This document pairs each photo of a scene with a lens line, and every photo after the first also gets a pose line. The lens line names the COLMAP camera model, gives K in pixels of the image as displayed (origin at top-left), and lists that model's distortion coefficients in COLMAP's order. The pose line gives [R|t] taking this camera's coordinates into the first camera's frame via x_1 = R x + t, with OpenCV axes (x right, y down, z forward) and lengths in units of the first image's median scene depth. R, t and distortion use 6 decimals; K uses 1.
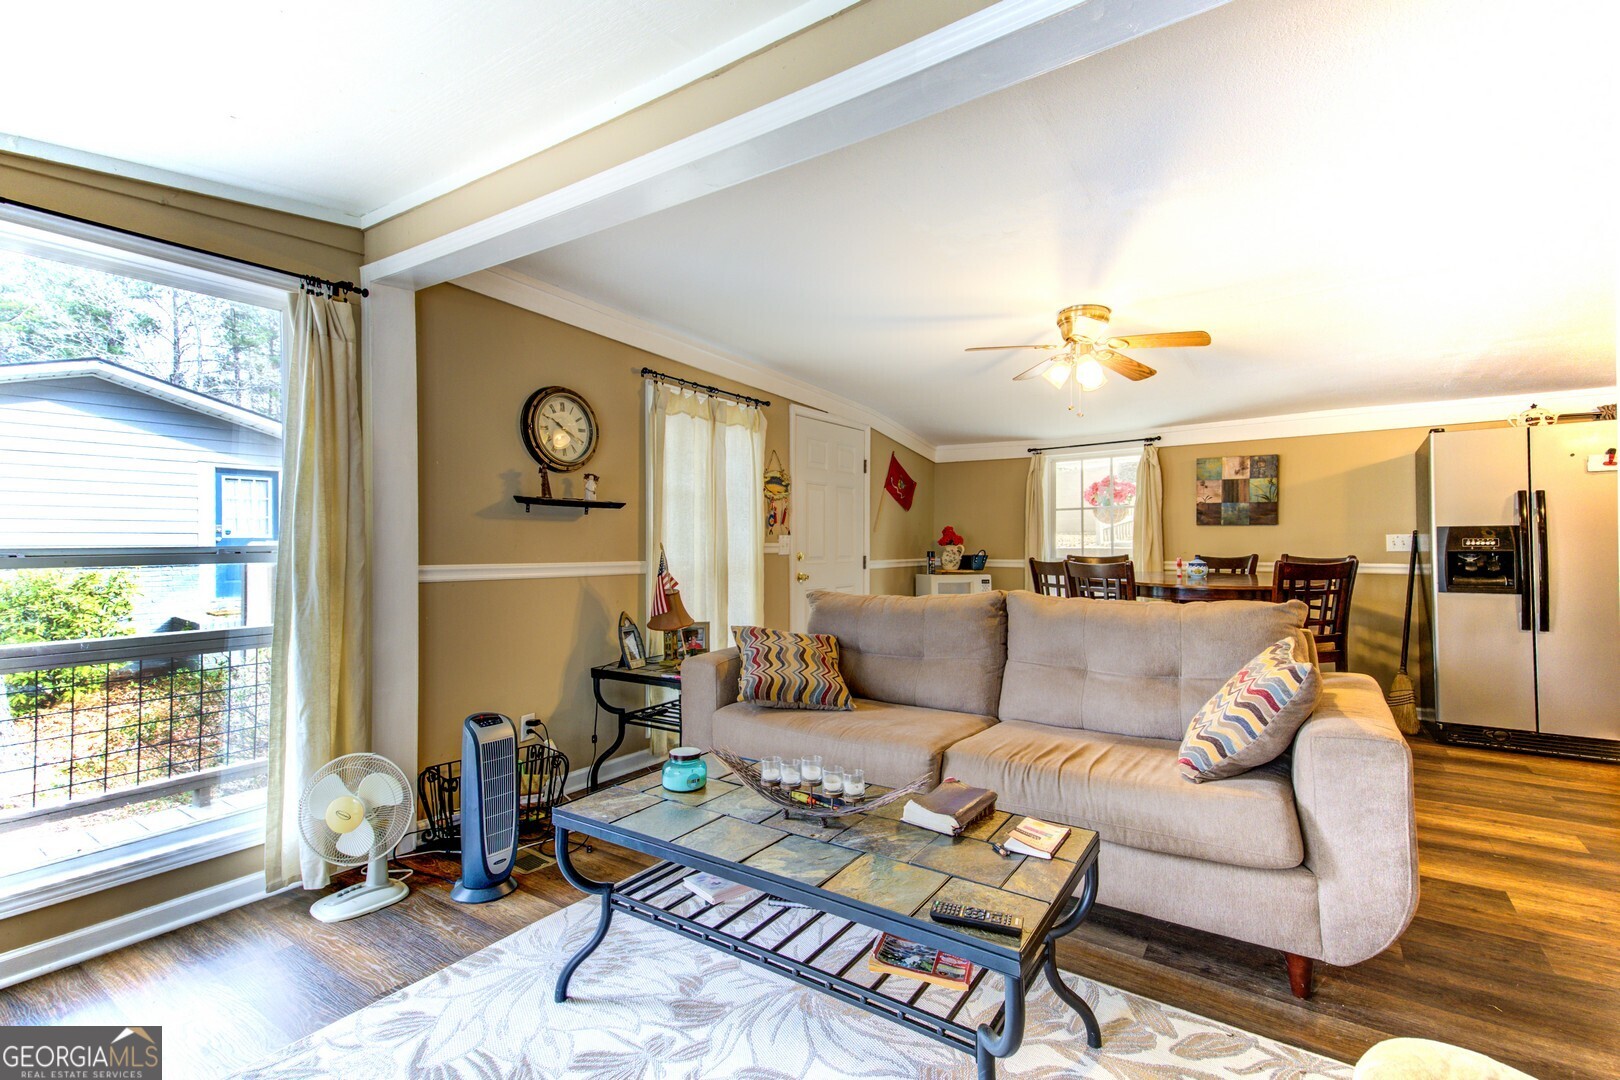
lens RADIAL K [[729.1, 0, 810.0], [0, 729.1, 540.0], [0, 0, 1]] dist [0.000660, 0.000061]
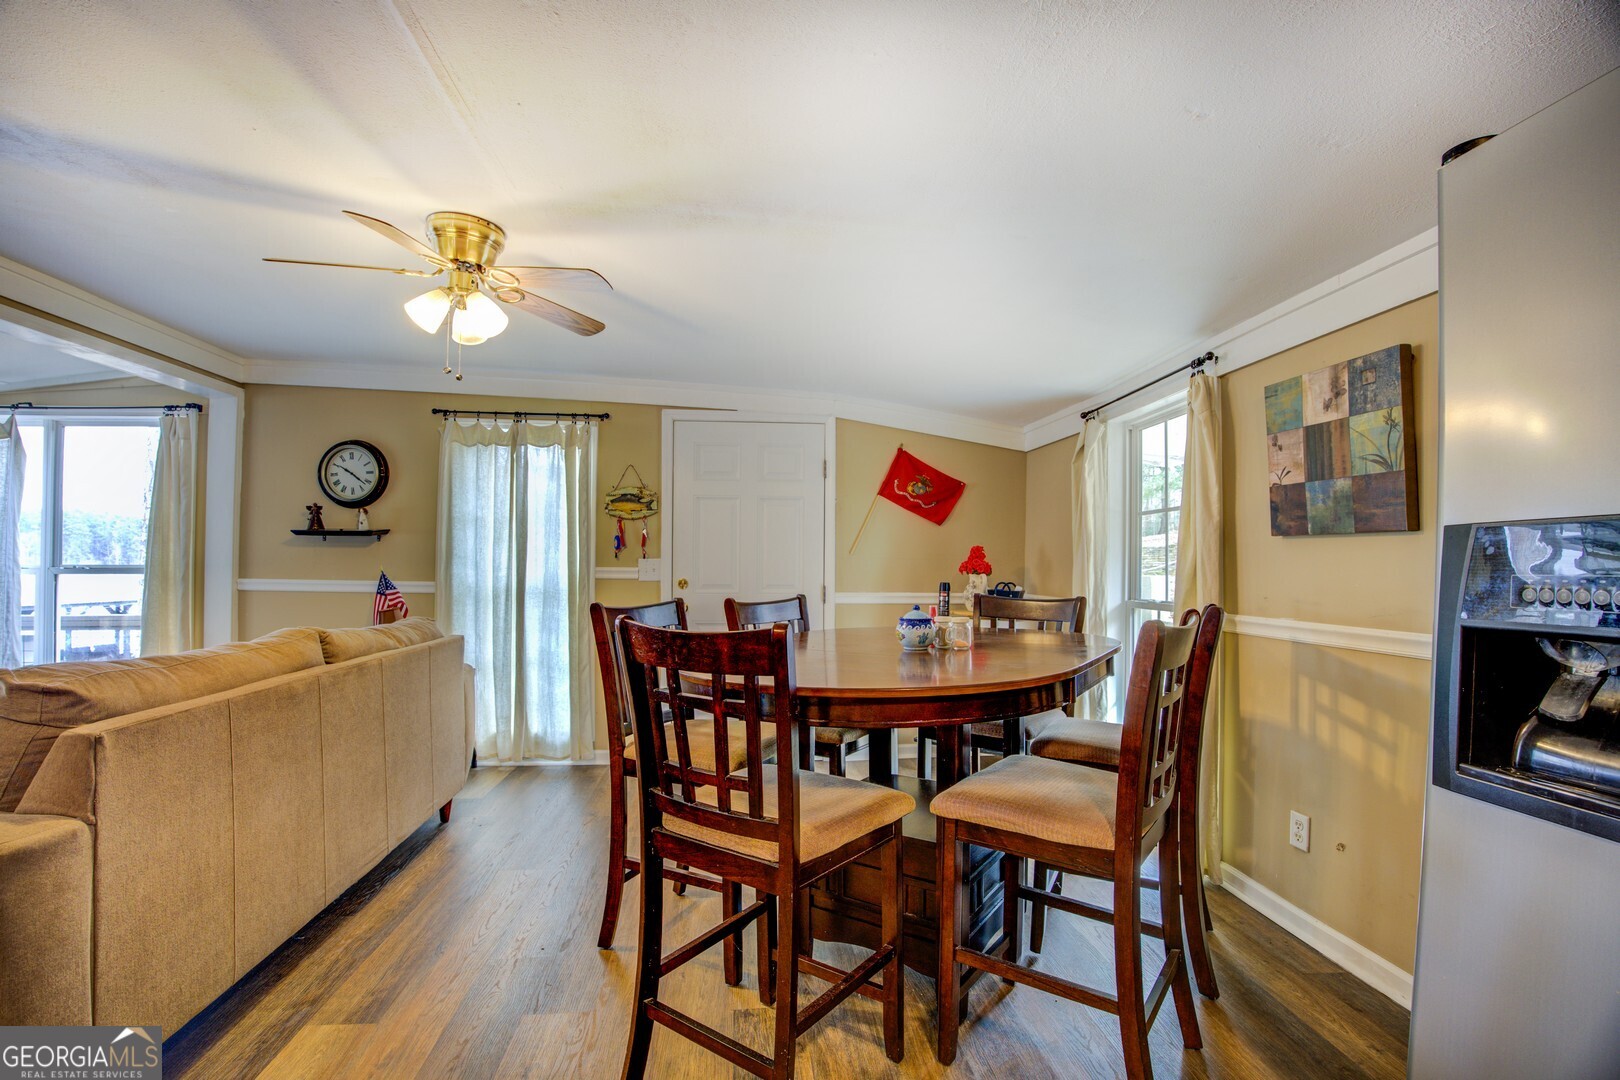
lens RADIAL K [[746.1, 0, 815.0], [0, 746.1, 556.8], [0, 0, 1]] dist [-0.066474, 0.018447]
pose [[0.639423, -0.002408, -0.768851, 0.779059], [-0.007037, 0.999935, -0.008984, -0.002567], [0.768823, 0.011155, 0.639365, 0.569810]]
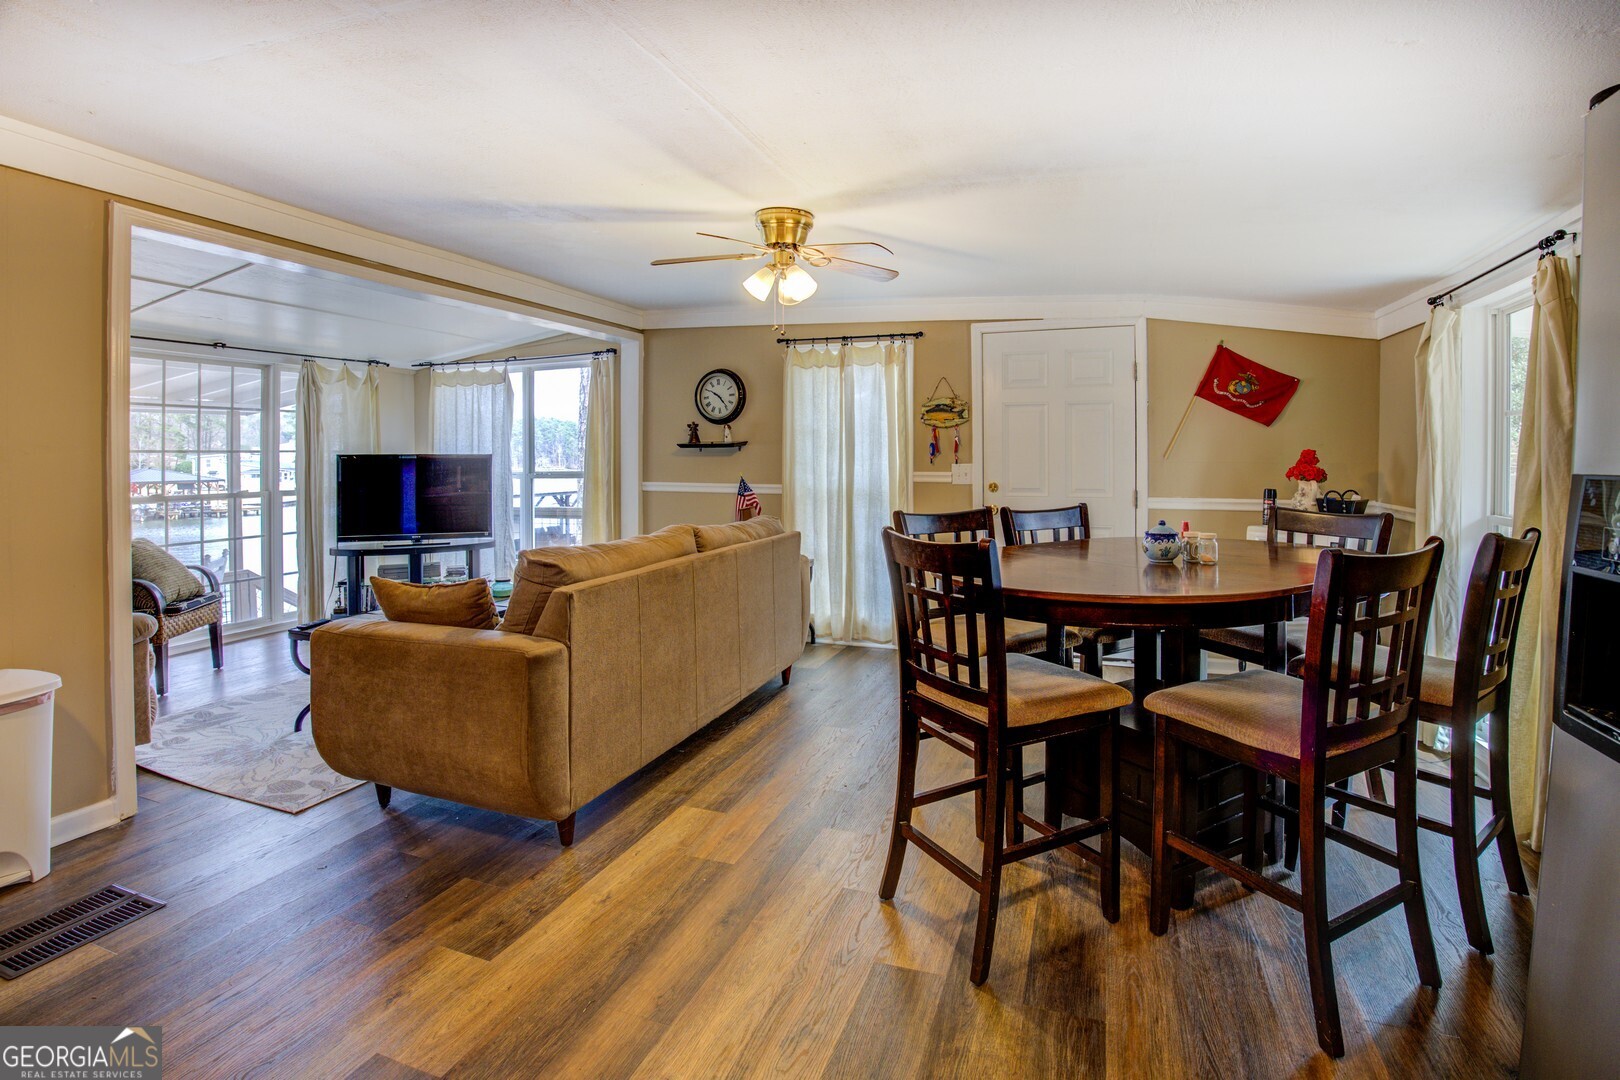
lens RADIAL K [[771.6, 0, 807.8], [0, 771.6, 461.2], [0, 0, 1]] dist [-0.022297, 0.000211]
pose [[0.227078, 0.006576, -0.973854, 0.889099], [0.004988, 0.999956, 0.007915, -0.019150], [0.973864, -0.006655, 0.227035, 0.568517]]
